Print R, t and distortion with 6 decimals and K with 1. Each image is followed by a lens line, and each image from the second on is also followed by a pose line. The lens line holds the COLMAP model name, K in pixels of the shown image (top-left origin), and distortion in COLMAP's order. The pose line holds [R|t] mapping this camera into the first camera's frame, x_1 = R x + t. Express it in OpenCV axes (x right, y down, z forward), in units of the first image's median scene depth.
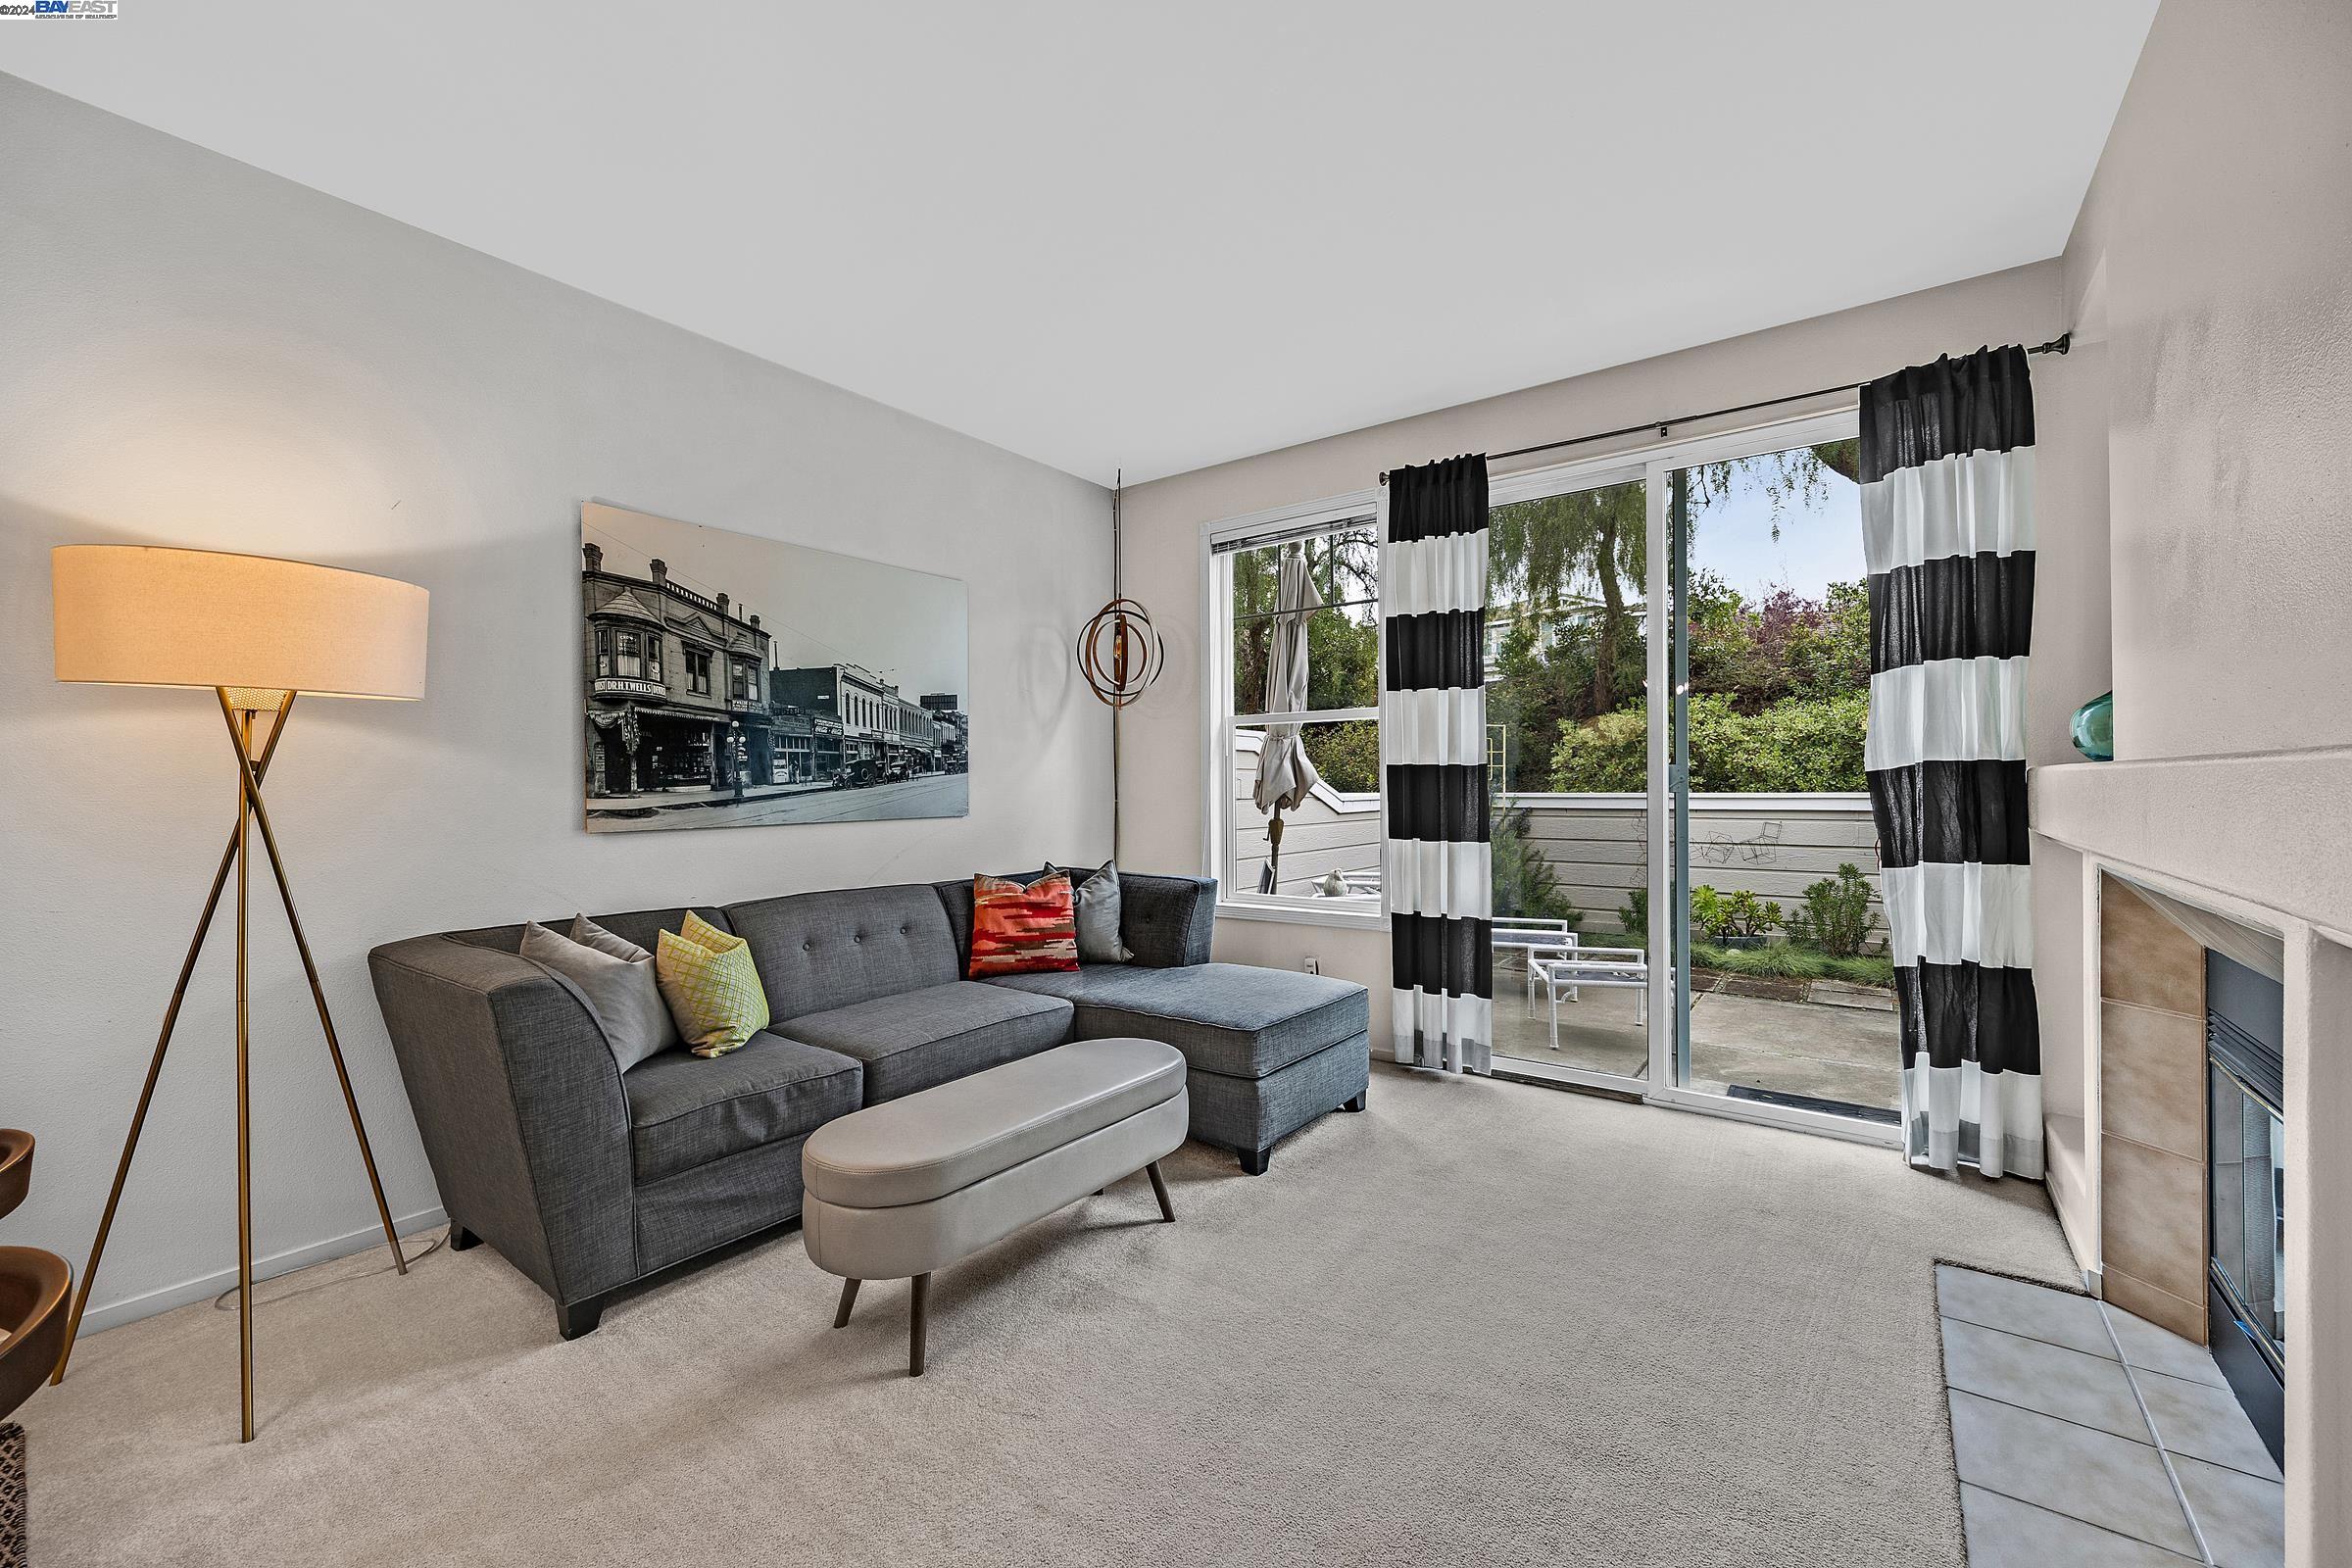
lens RADIAL K [[940.9, 0, 1183.1], [0, 940.9, 780.6], [0, 0, 1]] dist [-0.003585, 0.000501]
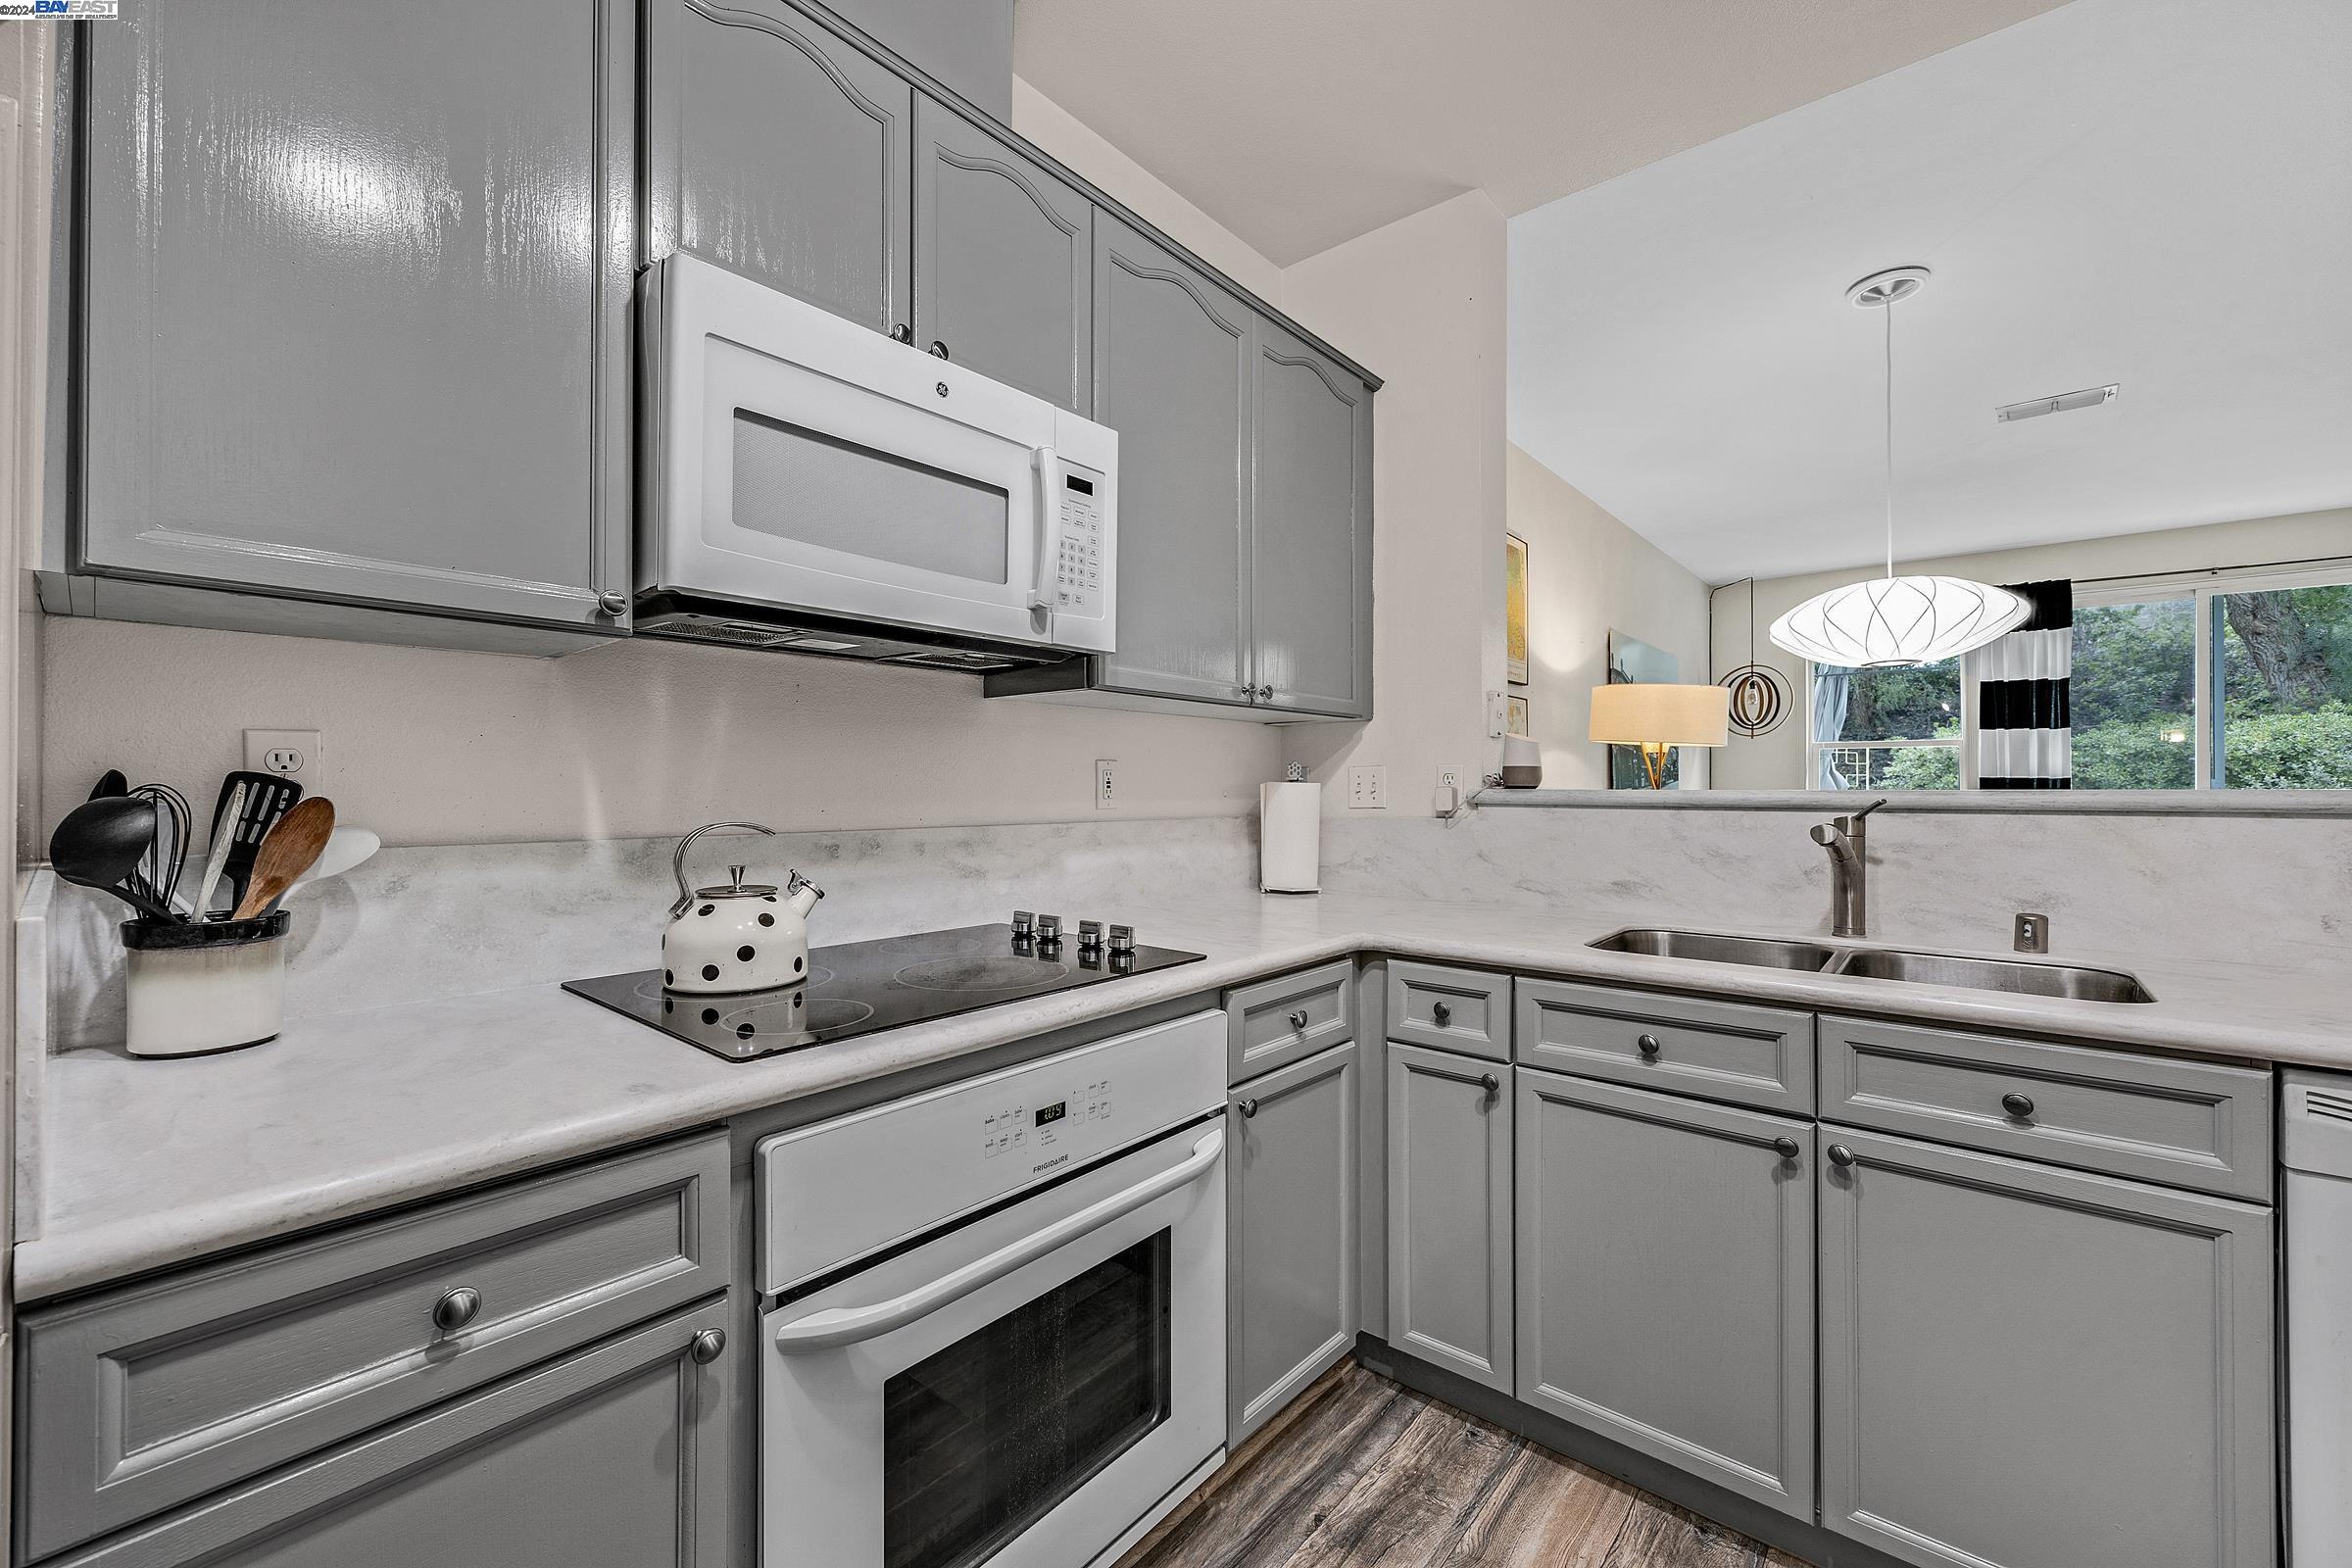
lens RADIAL K [[940.9, 0, 1177.1], [0, 940.9, 781.9], [0, 0, 1]] dist [-0.003585, 0.000501]
pose [[0.997075, 0.006670, -0.076135, -1.136277], [-0.006779, 0.999976, -0.001168, 0.001989], [0.076125, 0.001680, 0.997097, -0.733908]]
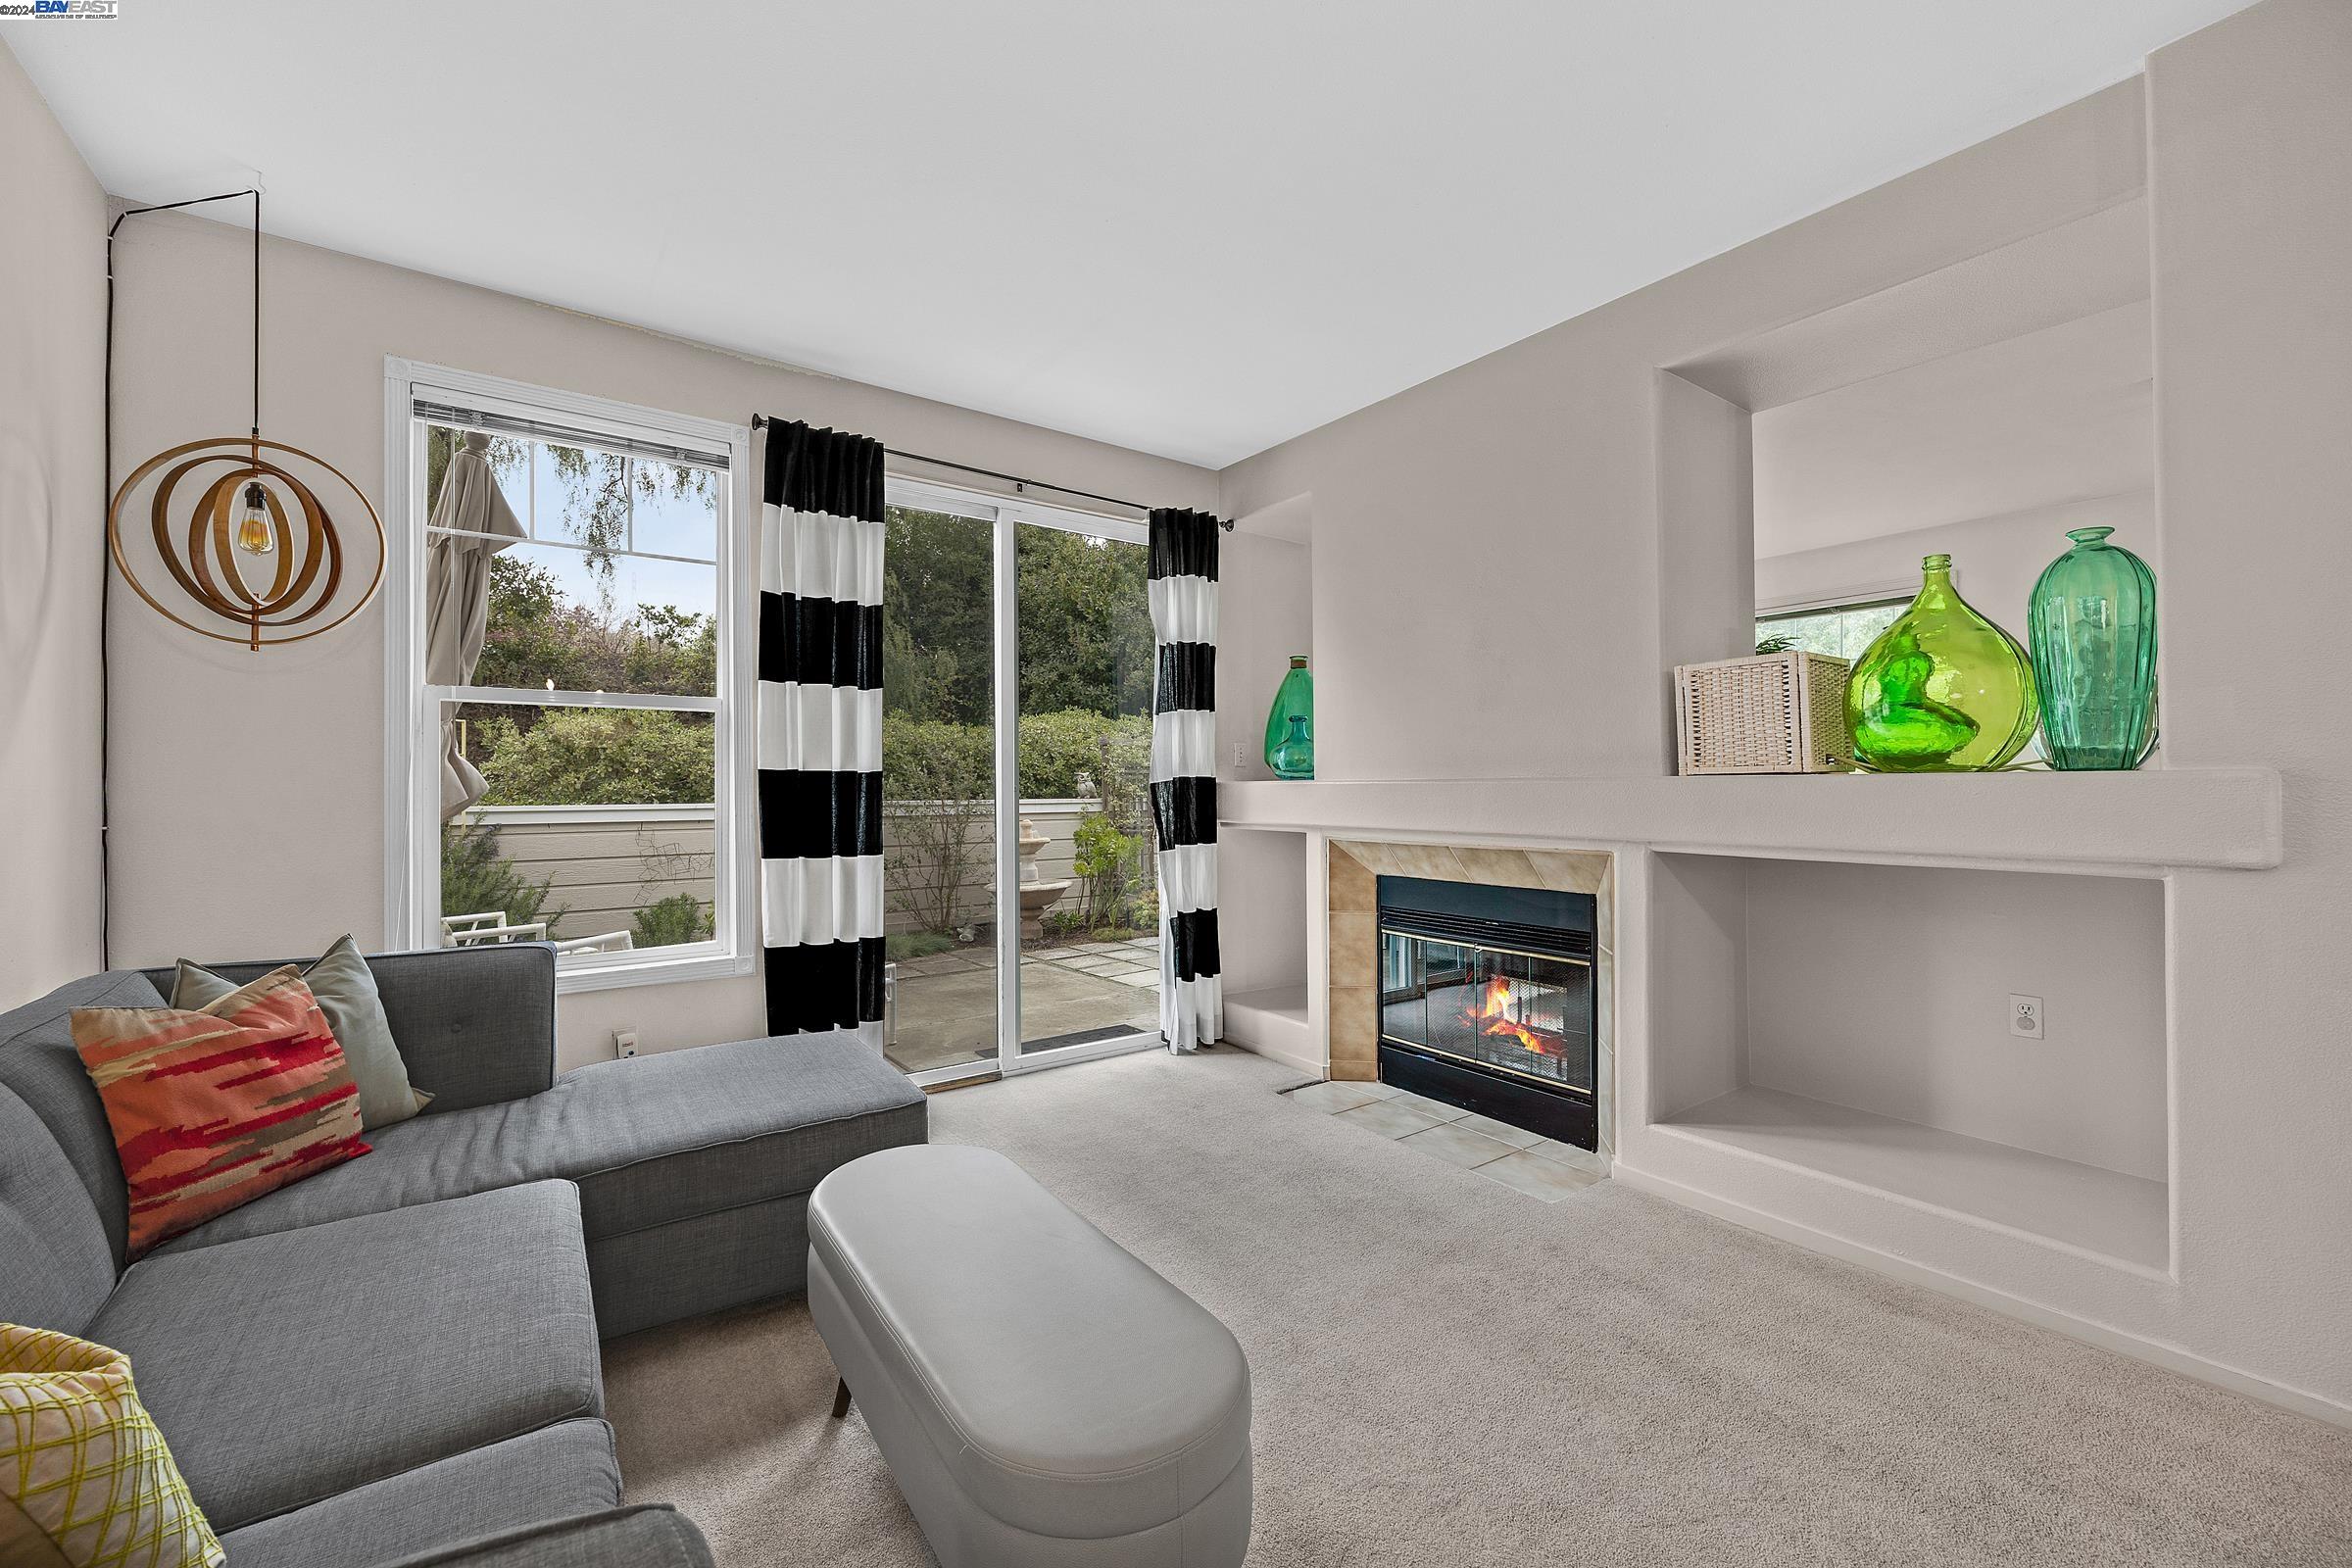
lens RADIAL K [[940.9, 0, 1175.7], [0, 940.9, 777.6], [0, 0, 1]] dist [-0.003585, 0.000501]
pose [[0.308667, 0.016069, 0.951035, -0.528827], [0.000205, 0.999856, -0.016960, 0.005012], [-0.951170, 0.005430, 0.308619, 0.466090]]
